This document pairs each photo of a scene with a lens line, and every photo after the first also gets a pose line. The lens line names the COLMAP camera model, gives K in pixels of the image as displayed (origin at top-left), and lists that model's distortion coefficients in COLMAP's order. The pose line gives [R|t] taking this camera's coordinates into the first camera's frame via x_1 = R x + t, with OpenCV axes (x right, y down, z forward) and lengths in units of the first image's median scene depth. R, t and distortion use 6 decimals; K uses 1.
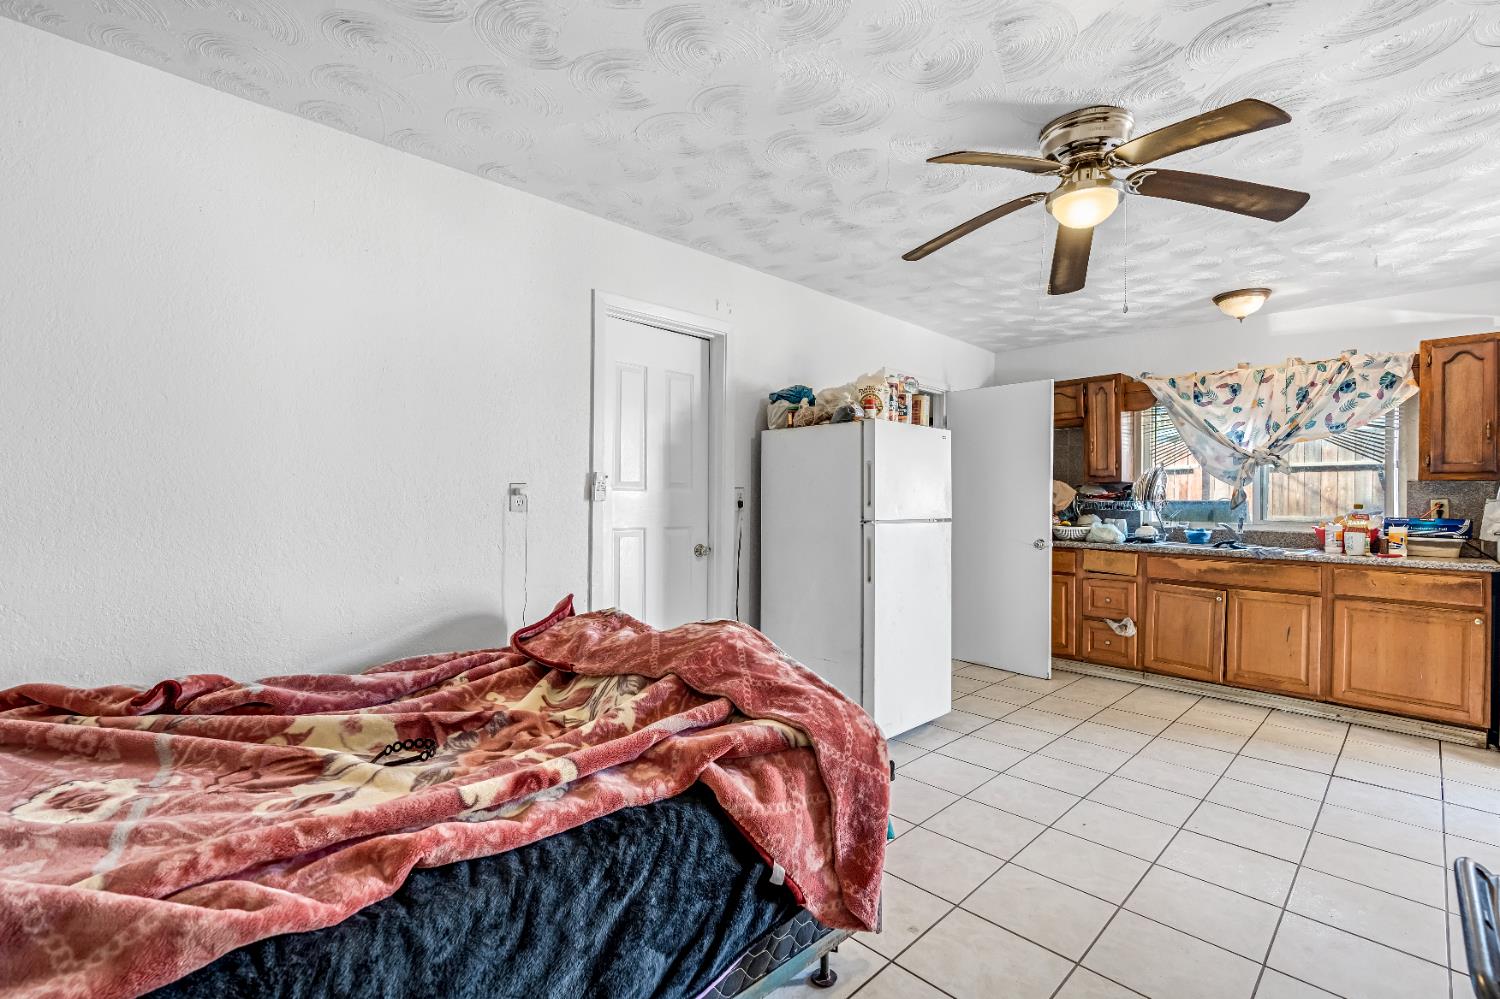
lens RADIAL K [[670.2, 0, 759.4], [0, 670.2, 495.8], [0, 0, 1]] dist [-0.008780, 0.002065]
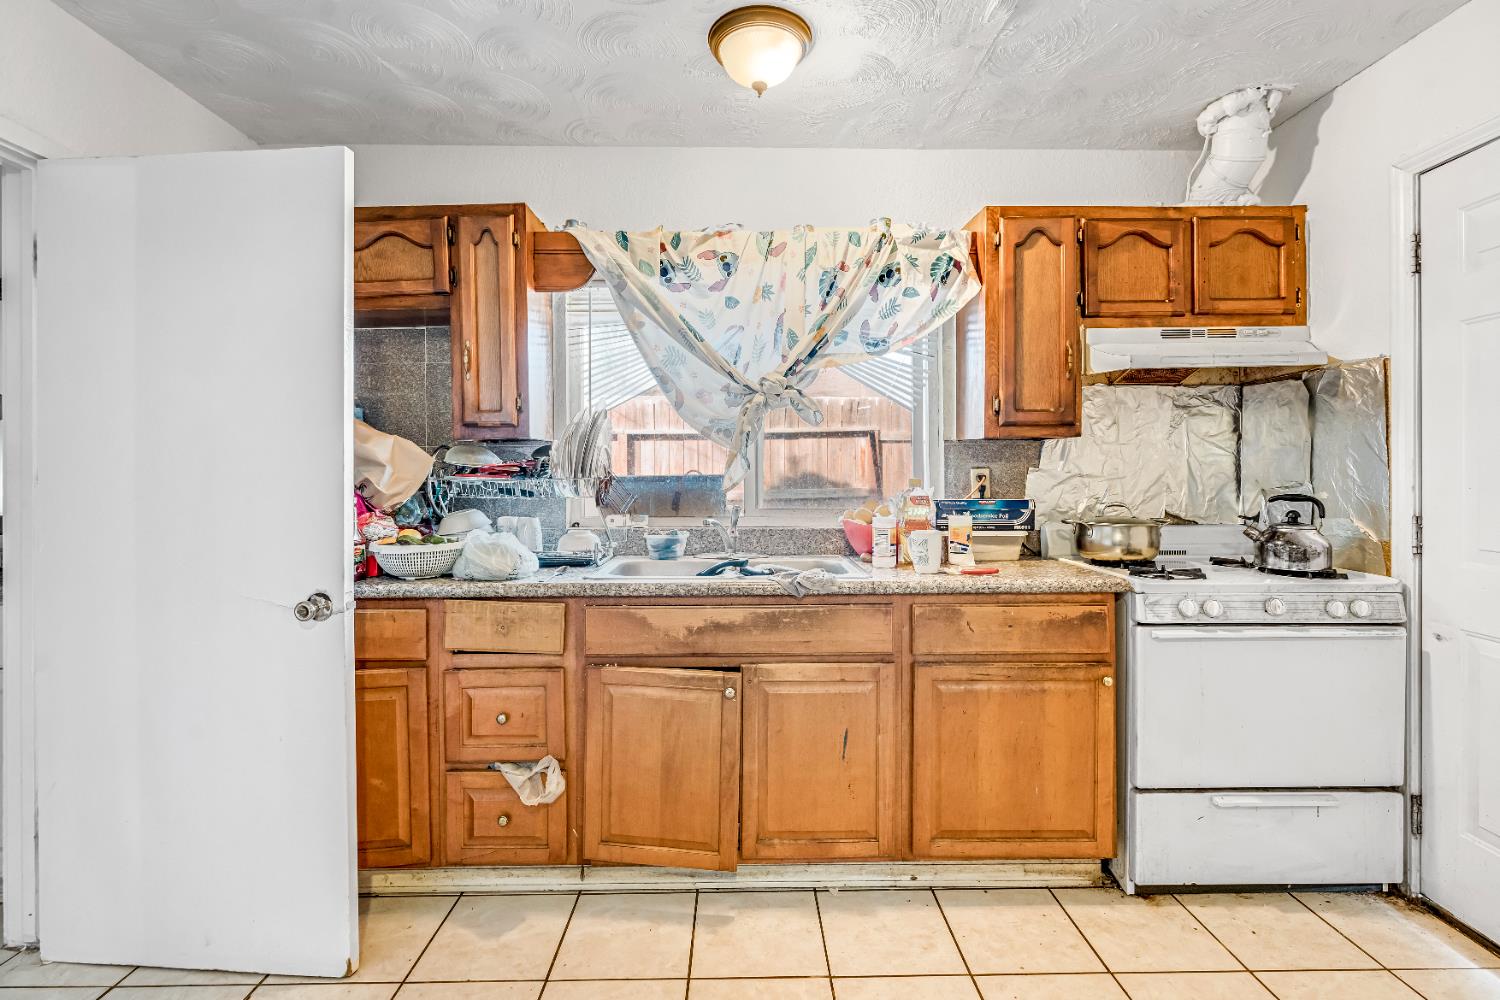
lens RADIAL K [[670.2, 0, 745.6], [0, 670.2, 472.0], [0, 0, 1]] dist [-0.008780, 0.002065]
pose [[0.697883, -0.011822, 0.716115, 0.351217], [0.010967, 0.999923, 0.005819, 0.001777], [-0.716128, 0.003793, 0.697958, 0.637560]]
